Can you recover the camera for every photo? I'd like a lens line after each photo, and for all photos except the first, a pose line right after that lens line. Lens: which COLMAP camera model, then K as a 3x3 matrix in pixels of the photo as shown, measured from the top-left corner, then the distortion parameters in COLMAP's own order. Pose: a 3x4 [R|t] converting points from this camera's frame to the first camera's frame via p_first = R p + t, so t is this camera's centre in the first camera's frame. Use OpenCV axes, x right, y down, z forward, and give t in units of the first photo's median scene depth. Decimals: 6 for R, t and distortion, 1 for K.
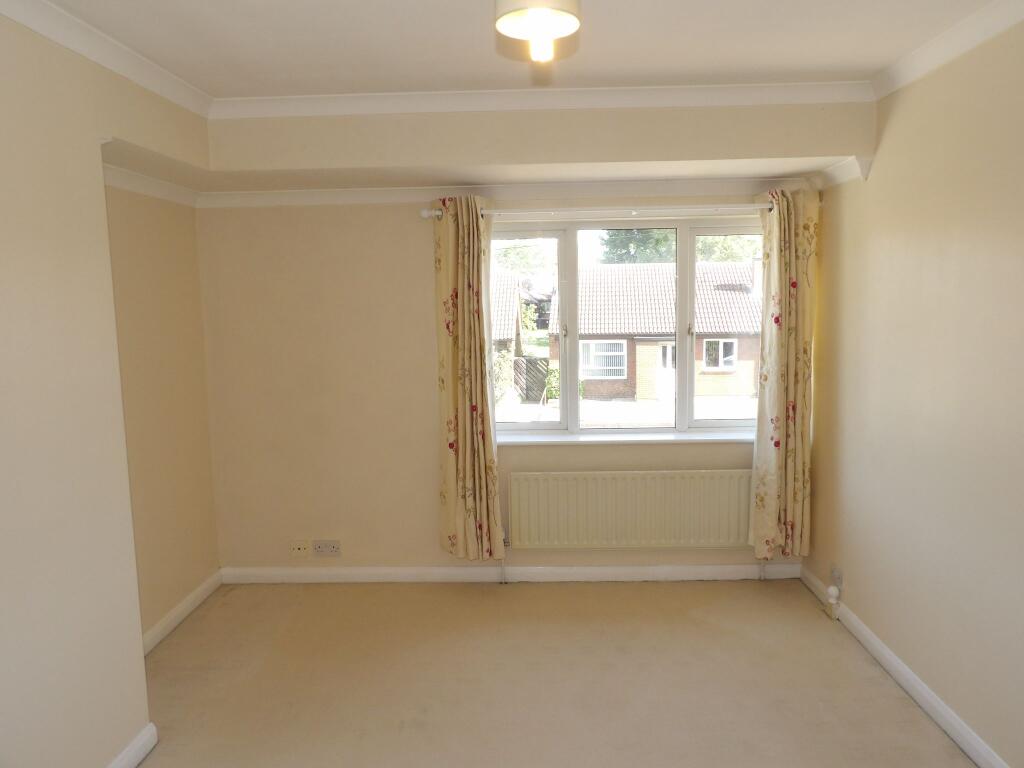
lens RADIAL K [[732.2, 0, 512.4], [0, 732.2, 385.5], [0, 0, 1]] dist [-0.012984, 0.000006]
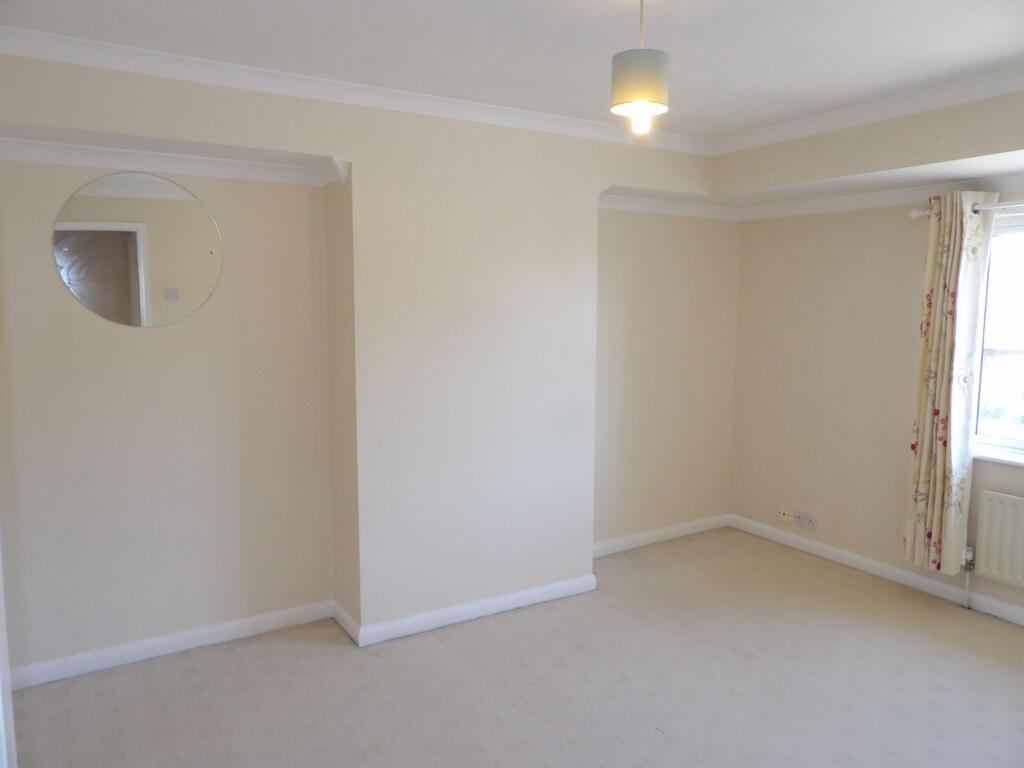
lens RADIAL K [[732.2, 0, 512.2], [0, 732.2, 383.5], [0, 0, 1]] dist [-0.012984, 0.000006]
pose [[0.557668, 0.117355, -0.821726, 0.423460], [-0.113409, 0.991444, 0.064627, -0.005527], [0.822280, 0.057151, 0.566206, -0.010439]]
